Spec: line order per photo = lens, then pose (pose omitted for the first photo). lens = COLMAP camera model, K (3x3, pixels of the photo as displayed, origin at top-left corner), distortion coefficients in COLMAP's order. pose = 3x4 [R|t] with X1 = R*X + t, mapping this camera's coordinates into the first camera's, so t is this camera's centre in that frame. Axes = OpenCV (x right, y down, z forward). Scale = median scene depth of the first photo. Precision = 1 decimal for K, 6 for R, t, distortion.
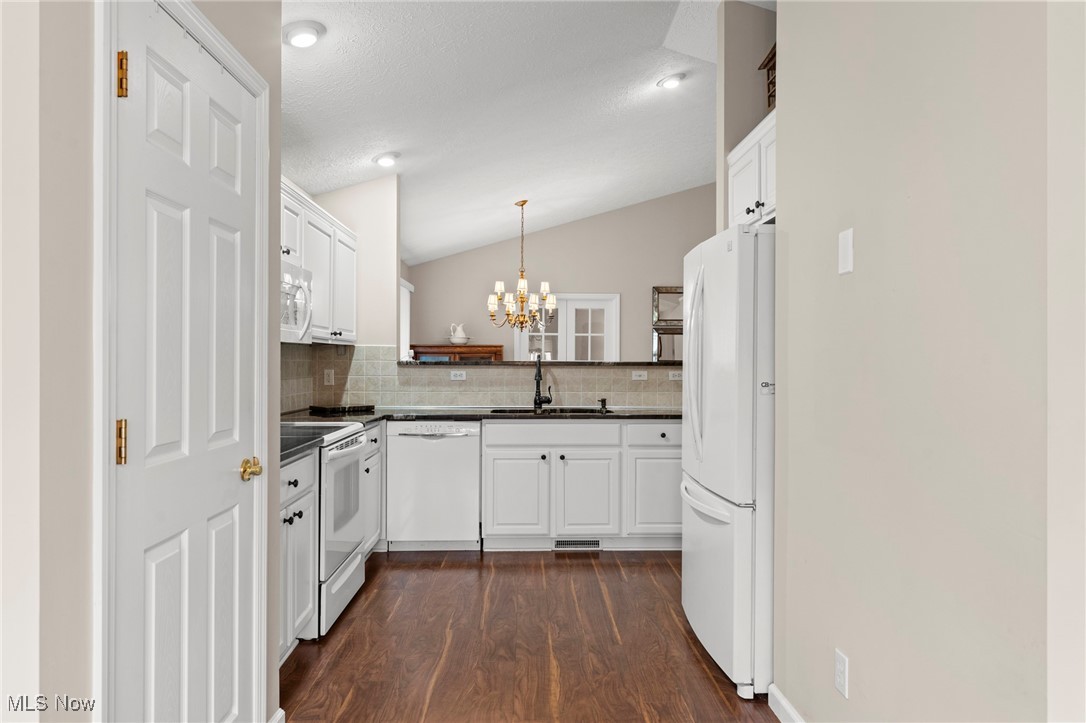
lens RADIAL K [[683.7, 0, 541.5], [0, 683.7, 365.9], [0, 0, 1]] dist [-0.028955, -0.003147]
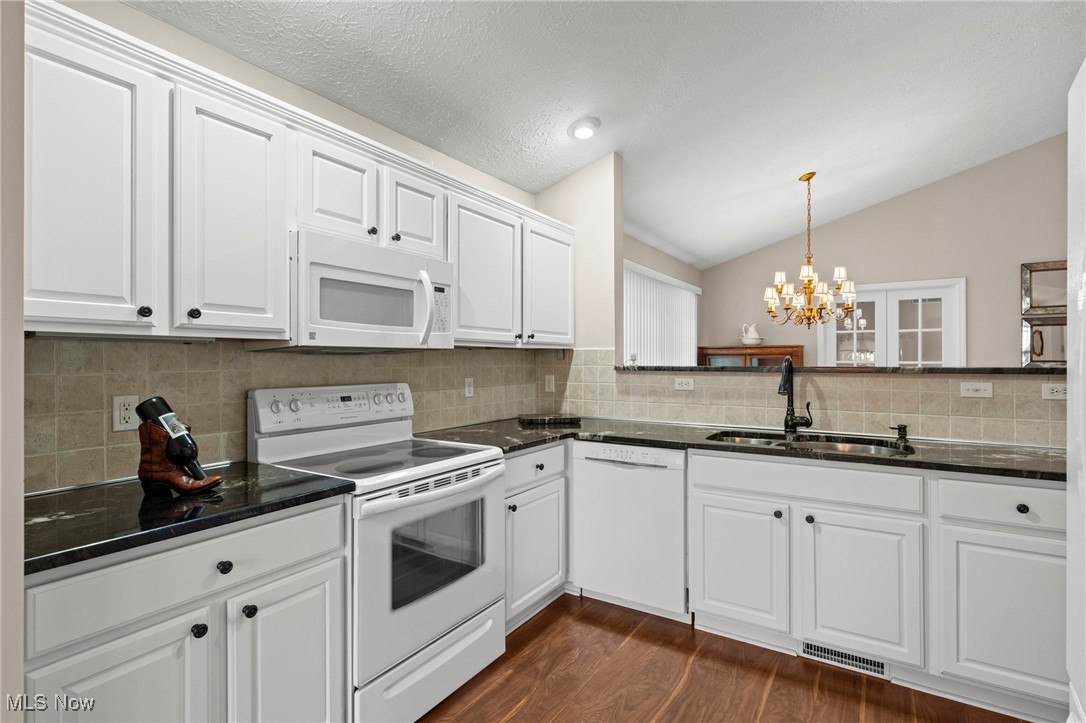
lens RADIAL K [[518.3, 0, 545.9], [0, 518.3, 360.0], [0, 0, 1]] dist [0.000657, -0.000684]
pose [[0.827574, -0.006531, -0.561319, 0.095124], [0.002192, 0.999962, -0.008403, -0.010447], [0.561353, 0.005724, 0.827557, 0.443753]]
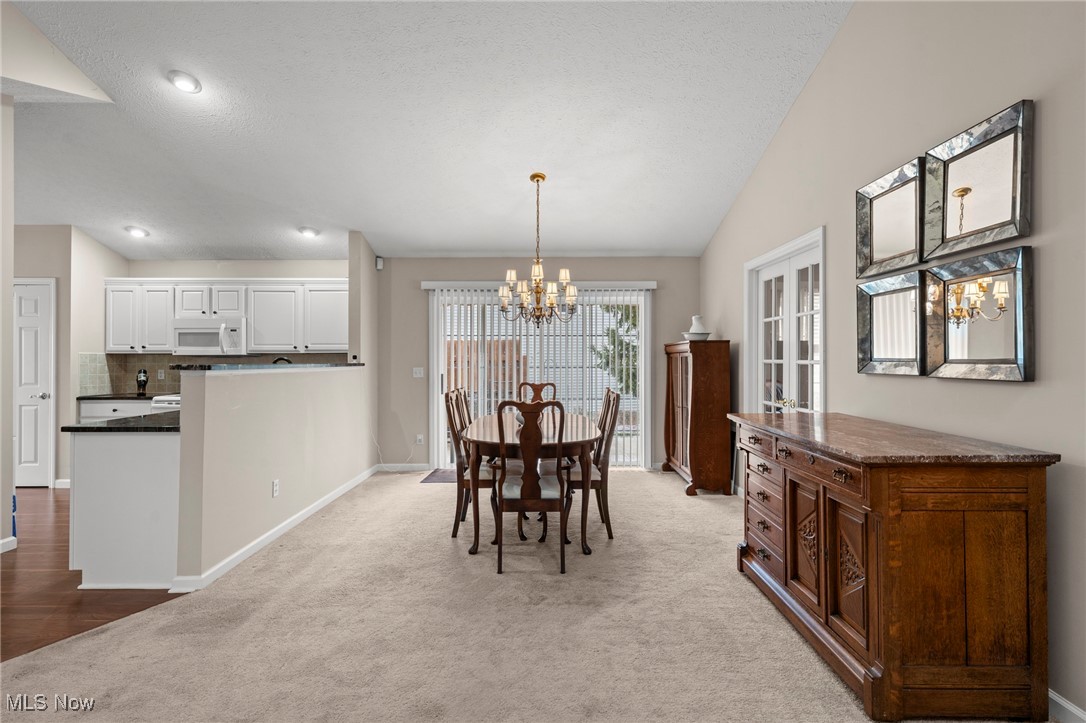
lens RADIAL K [[534.8, 0, 550.6], [0, 534.8, 357.6], [0, 0, 1]] dist [0.002721, -0.000270]
pose [[-0.013979, -0.011276, -0.999839, 0.985458], [-0.004419, 0.999927, -0.011215, -0.008629], [0.999893, 0.004261, -0.014028, 1.582662]]
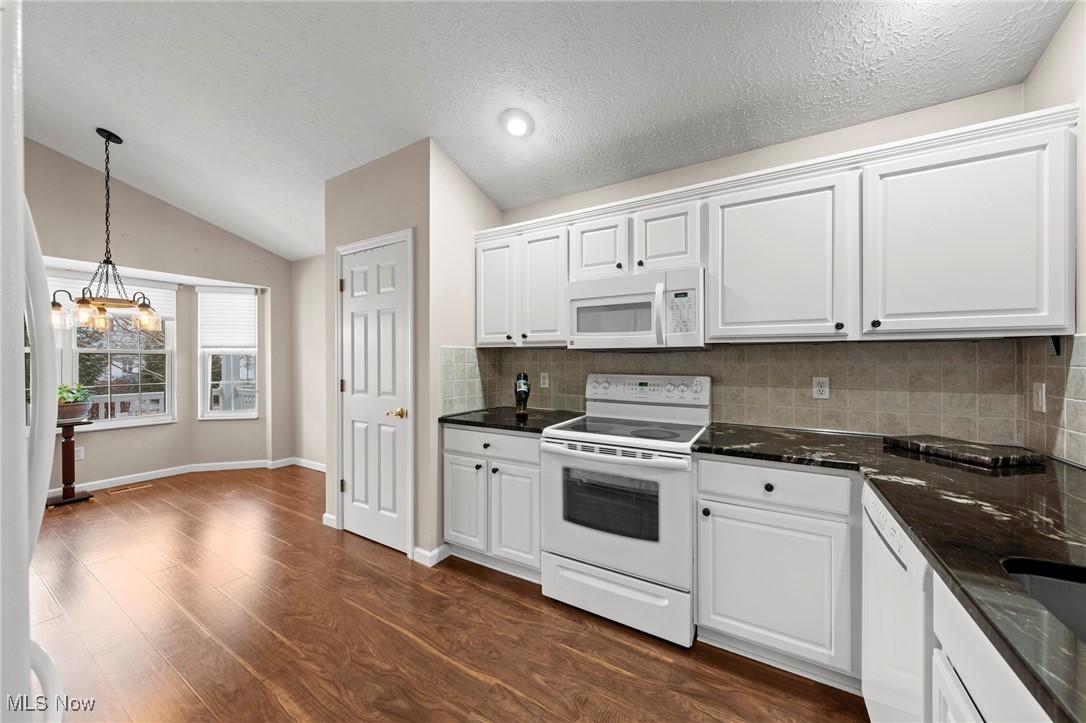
lens RADIAL K [[381.6, 0, 549.3], [0, 381.6, 358.2], [0, 0, 1]] dist [-0.003610, -0.000217]
pose [[-0.524902, -0.000827, -0.851162, 0.163917], [-0.005447, 0.999982, 0.002387, -0.013732], [0.851145, 0.005889, -0.524897, 0.908205]]
